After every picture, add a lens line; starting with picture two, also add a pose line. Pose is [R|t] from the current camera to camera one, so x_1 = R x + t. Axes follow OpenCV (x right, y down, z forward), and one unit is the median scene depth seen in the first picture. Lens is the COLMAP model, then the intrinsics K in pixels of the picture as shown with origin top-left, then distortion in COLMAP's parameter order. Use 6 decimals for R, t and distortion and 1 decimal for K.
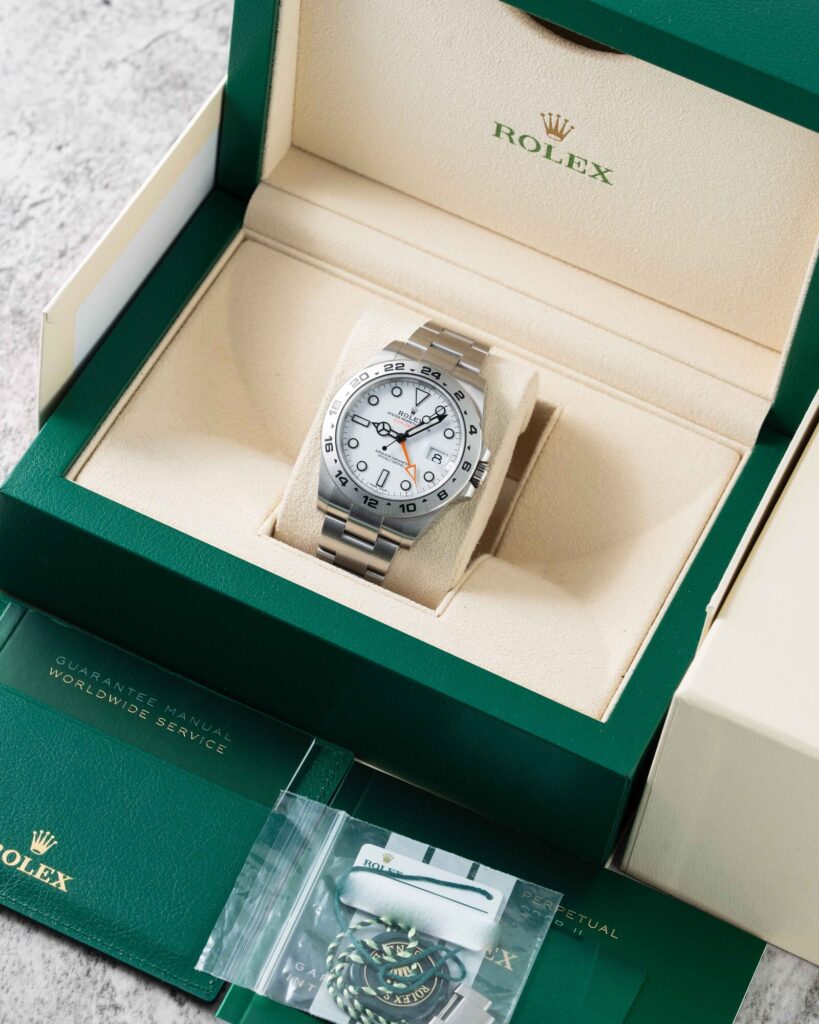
lens RADIAL K [[4469.7, 0, 409.5], [0, 4469.7, 512.0], [0, 0, 1]] dist [0.070148, -3.977349]
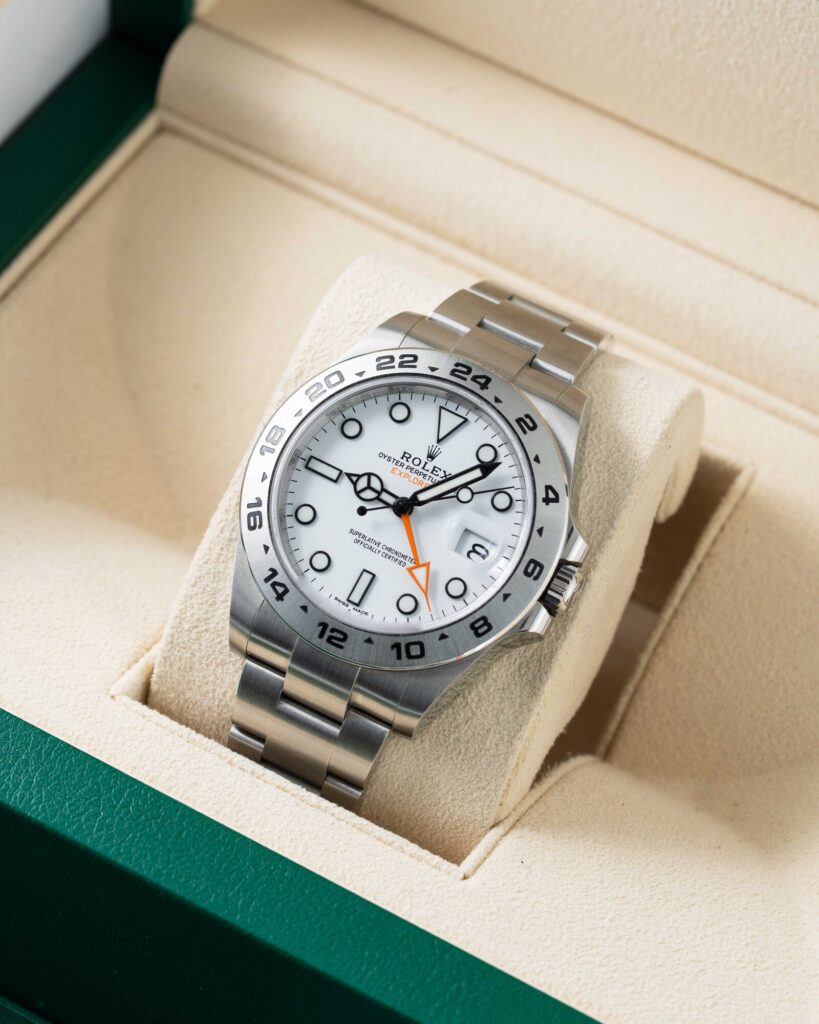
lens RADIAL K [[4469.7, 0, 409.5], [0, 4469.7, 512.0], [0, 0, 1]] dist [0.070148, -3.977349]
pose [[0.995430, 0.036653, -0.088180, 0.041527], [-0.041091, 0.997951, -0.049044, 0.007779], [0.086201, 0.052444, 0.994896, 0.514923]]
